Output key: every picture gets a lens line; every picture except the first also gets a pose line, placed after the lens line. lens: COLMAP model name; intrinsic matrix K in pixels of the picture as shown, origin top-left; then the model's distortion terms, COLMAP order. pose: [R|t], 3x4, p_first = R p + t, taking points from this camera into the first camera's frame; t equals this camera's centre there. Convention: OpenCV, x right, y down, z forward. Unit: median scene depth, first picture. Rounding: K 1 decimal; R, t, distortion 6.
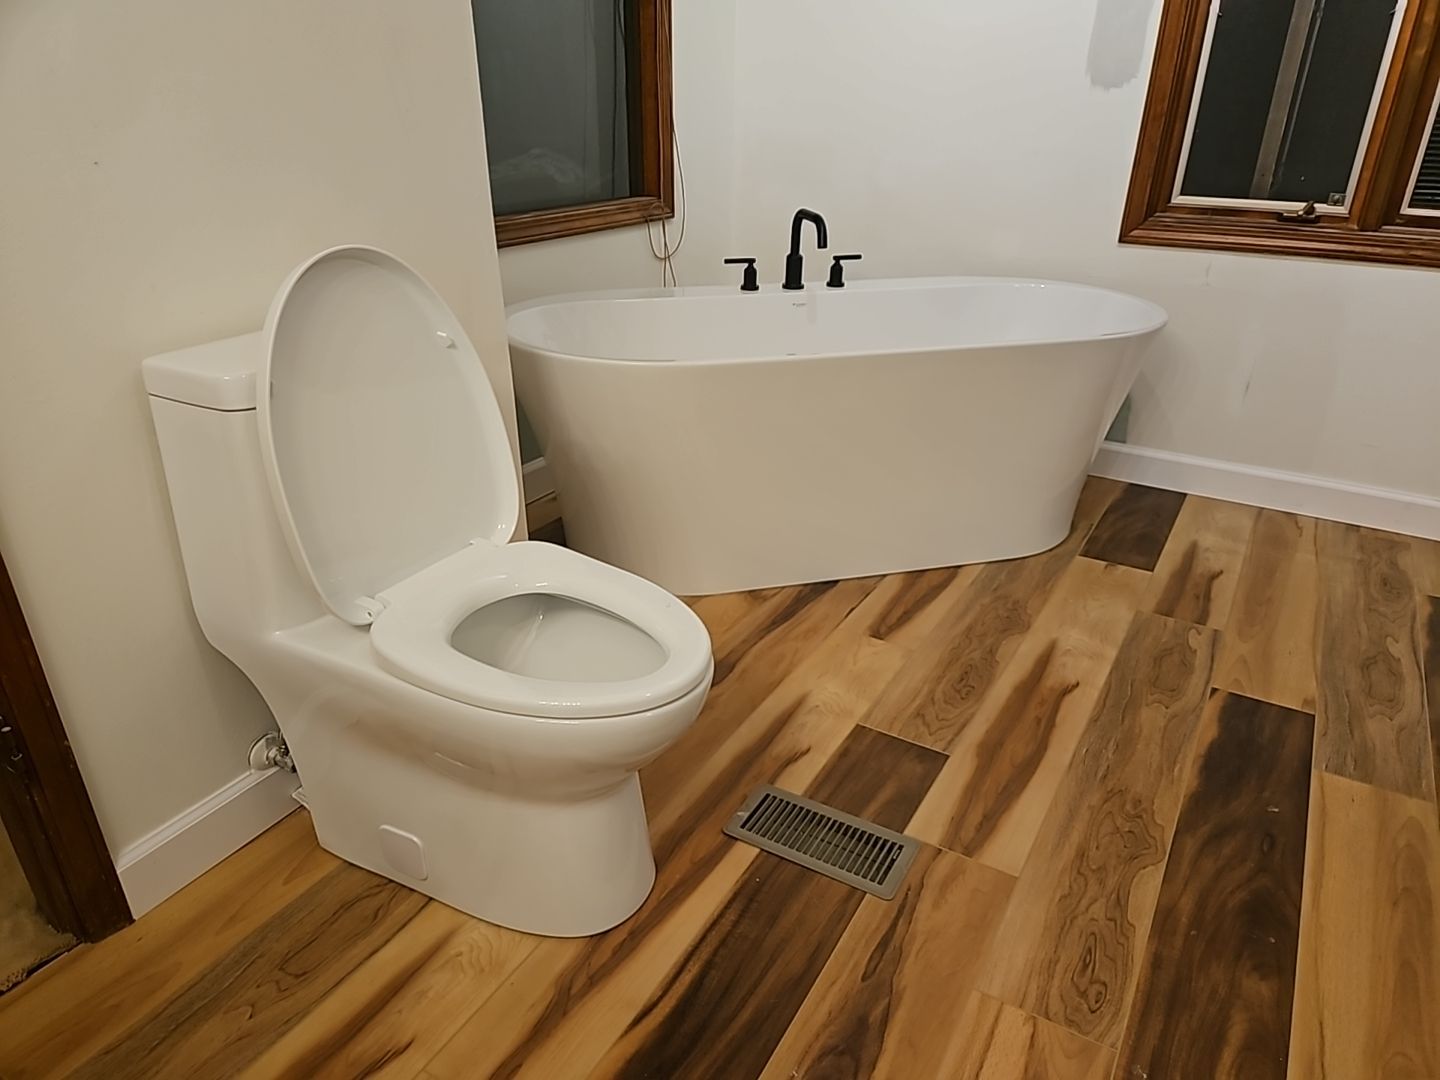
lens RADIAL K [[968.9, 0, 728.0], [0, 968.9, 564.6], [0, 0, 1]] dist [0.090921, -0.085027]
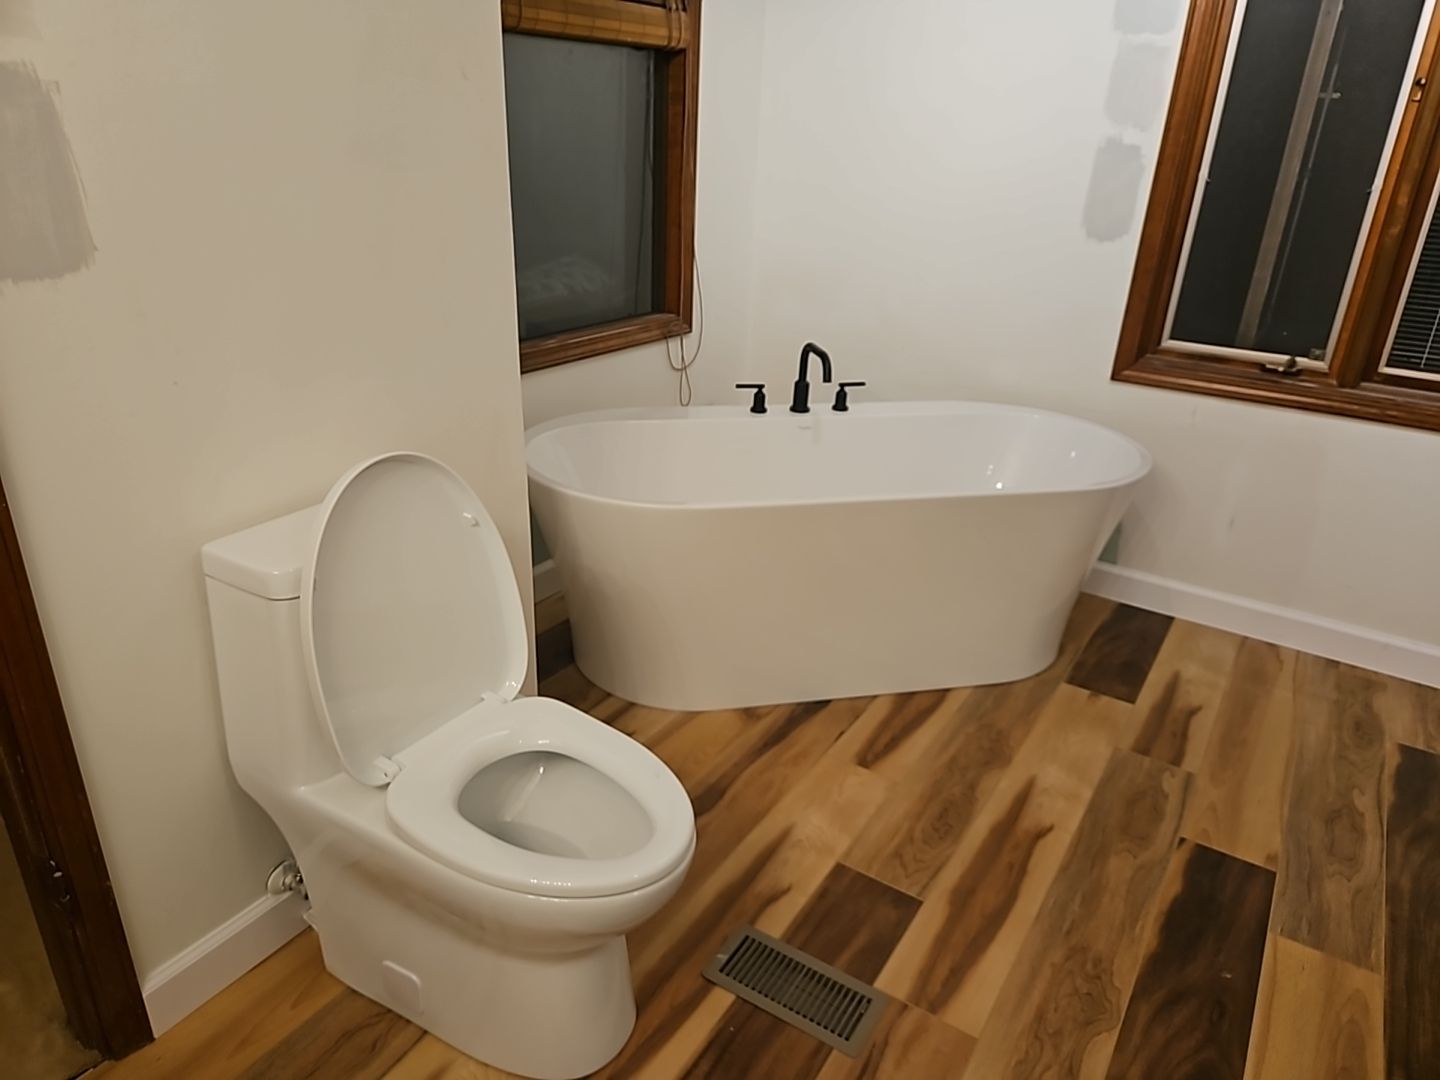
lens RADIAL K [[977.2, 0, 723.4], [0, 977.2, 544.8], [0, 0, 1]] dist [0.075581, -0.071919]
pose [[0.998912, 0.041945, -0.020374, 0.015587], [-0.042934, 0.997787, -0.050780, -0.107253], [0.018199, 0.051599, 0.998502, -0.073001]]
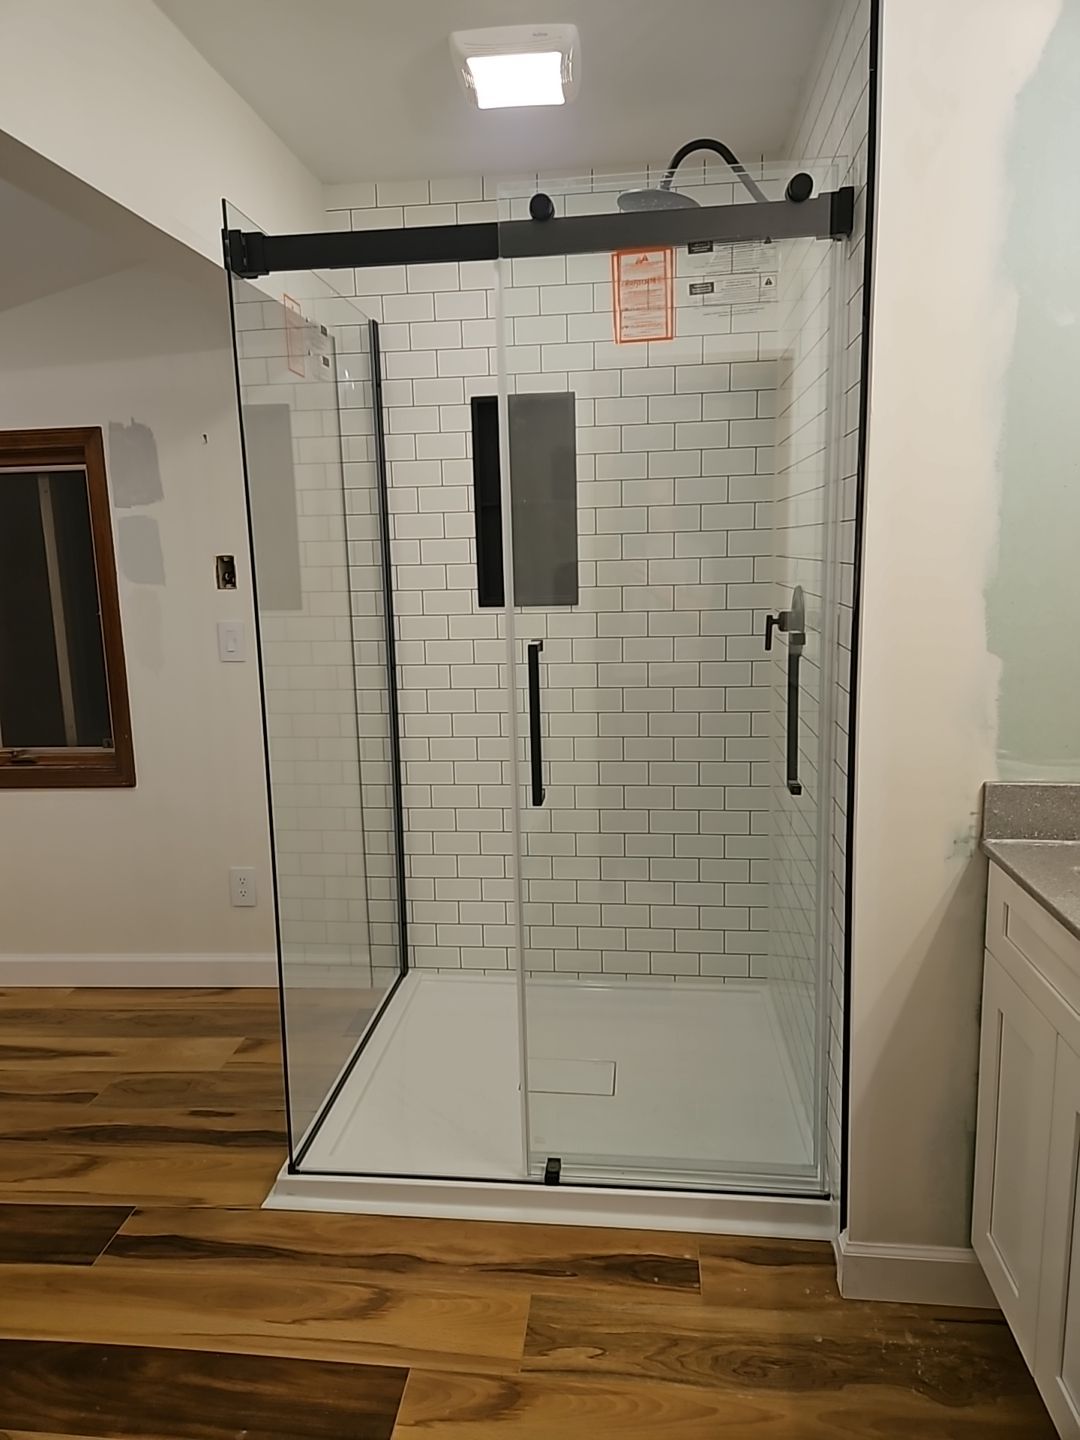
lens RADIAL K [[947.9, 0, 534.3], [0, 947.9, 713.6], [0, 0, 1]] dist [0.074904, -0.061879]
pose [[-0.414392, -0.156174, 0.896598, -0.463107], [0.426516, 0.836956, 0.342913, -0.352117], [-0.803967, 0.524514, -0.280217, 0.318049]]
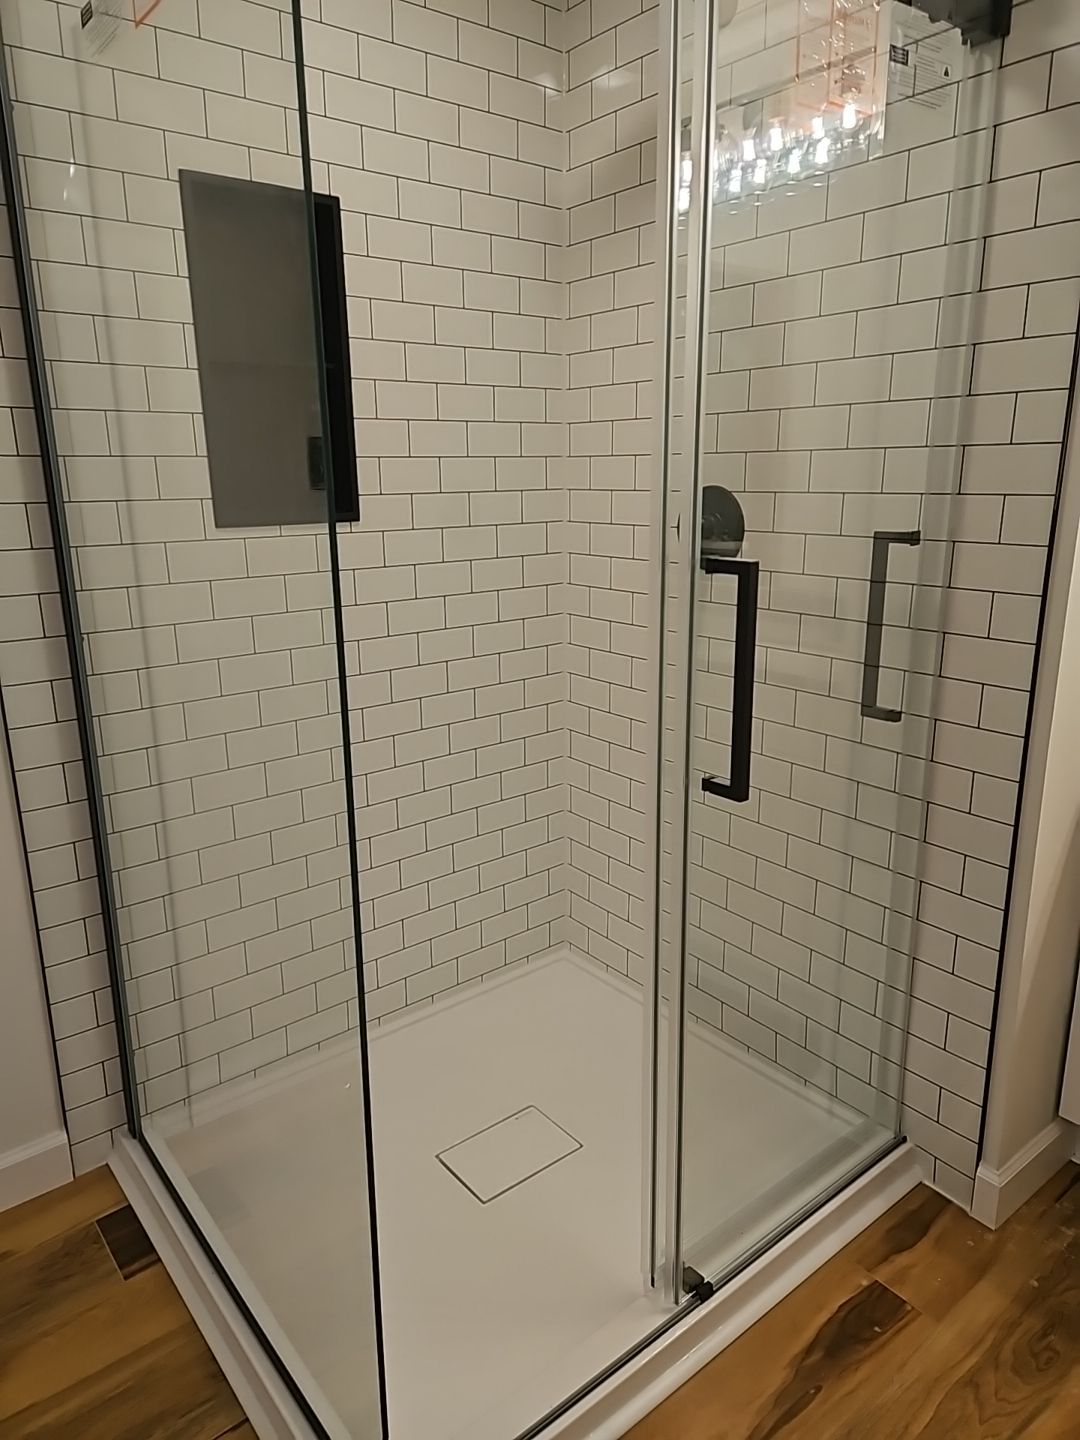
lens RADIAL K [[954.5, 0, 540.0], [0, 954.5, 720.0], [0, 0, 1]] dist [0.060350, -0.042543]
pose [[-0.936271, -0.089606, 0.339656, 0.274505], [0.158740, 0.754635, 0.636654, -0.426719], [-0.313365, 0.649998, -0.692319, 0.555118]]
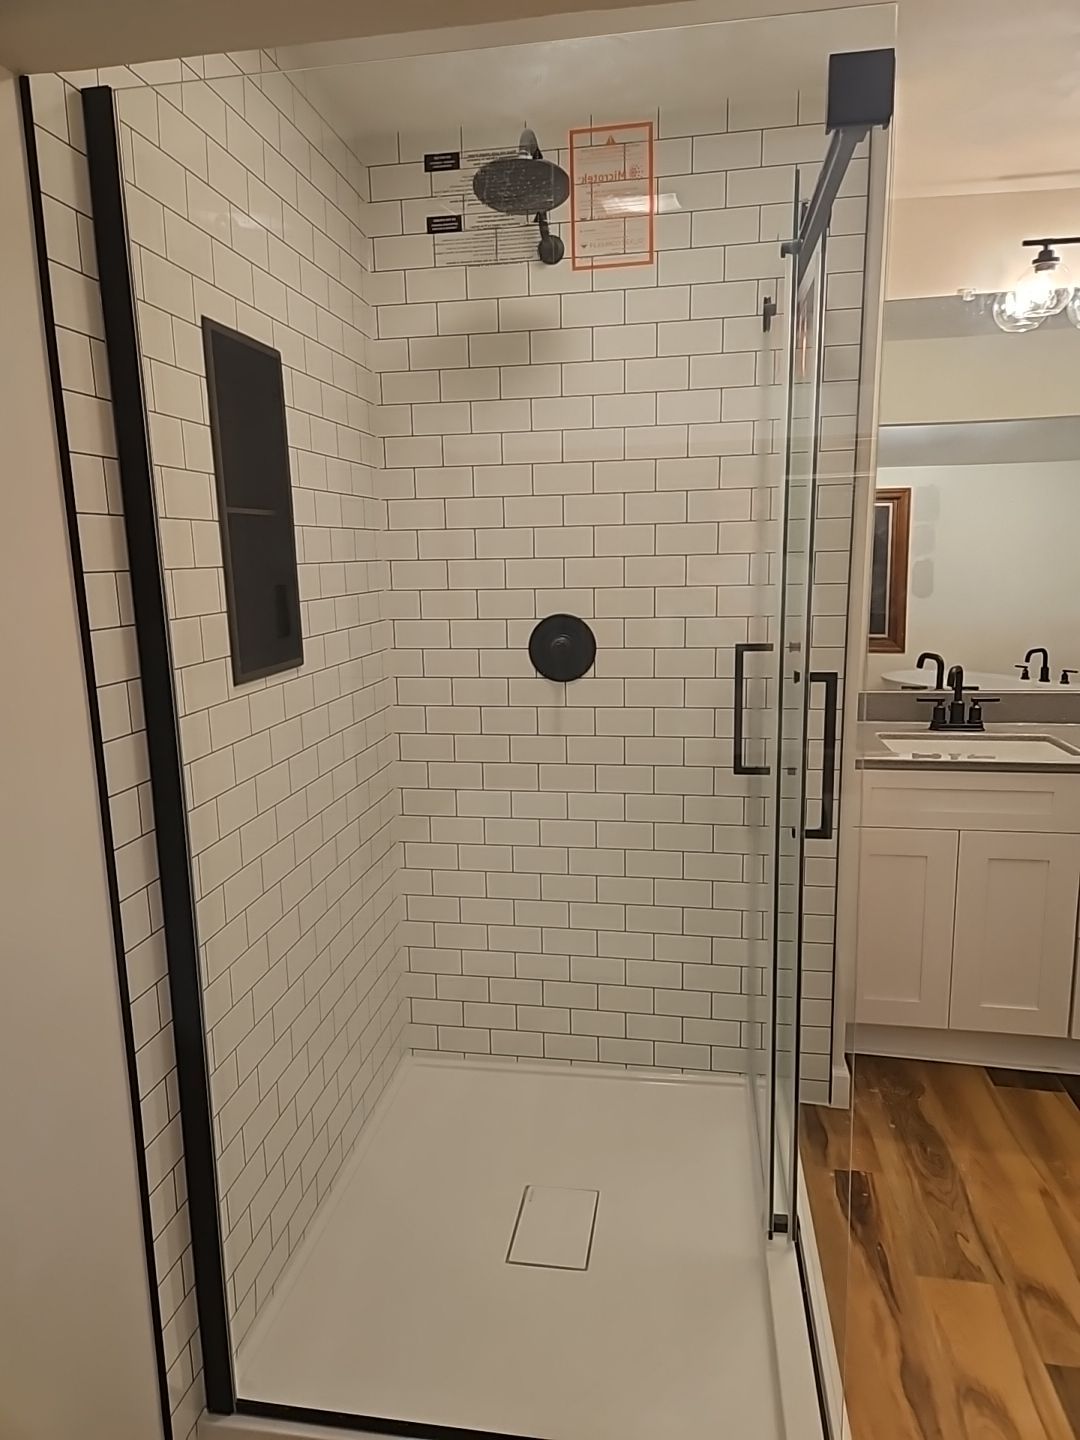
lens RADIAL K [[955.2, 0, 535.2], [0, 955.2, 730.4], [0, 0, 1]] dist [0.079548, -0.067978]
pose [[-0.931431, 0.074353, -0.356241, 0.949367], [-0.155753, 0.803270, 0.574890, -0.525181], [0.328902, 0.590956, -0.736610, 0.628994]]
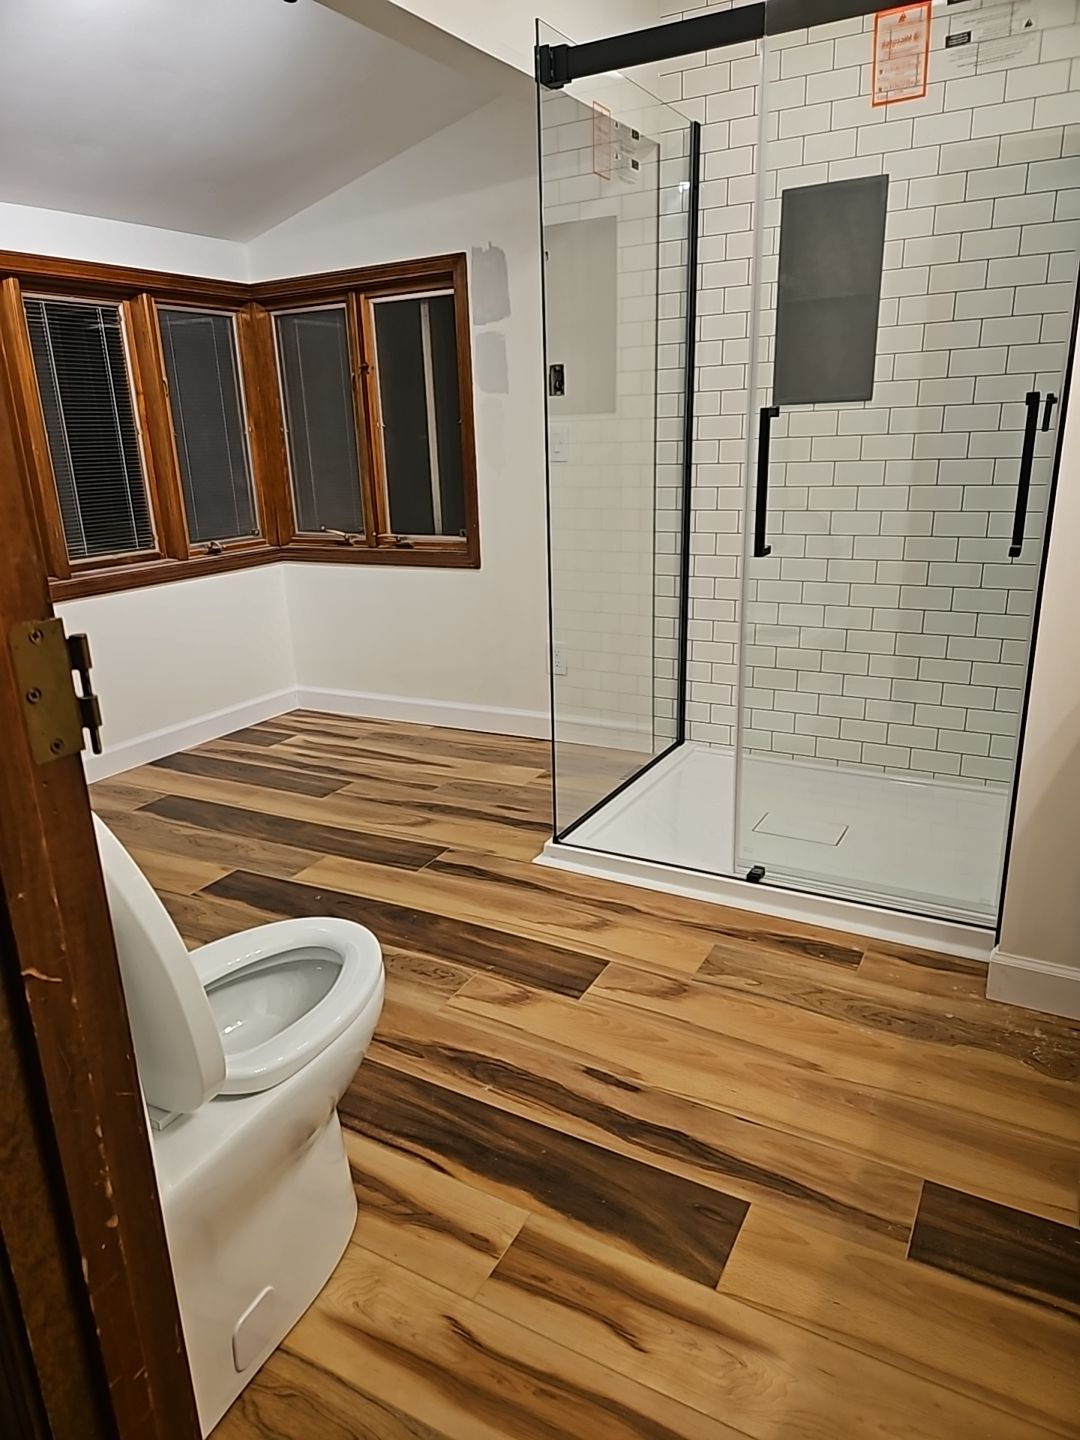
lens RADIAL K [[955.2, 0, 535.2], [0, 955.2, 730.4], [0, 0, 1]] dist [0.079548, -0.067978]
pose [[-0.028402, -0.310541, 0.950136, -0.737679], [0.477772, 0.830699, 0.285786, -0.222580], [-0.878025, 0.462065, 0.124774, 0.279862]]
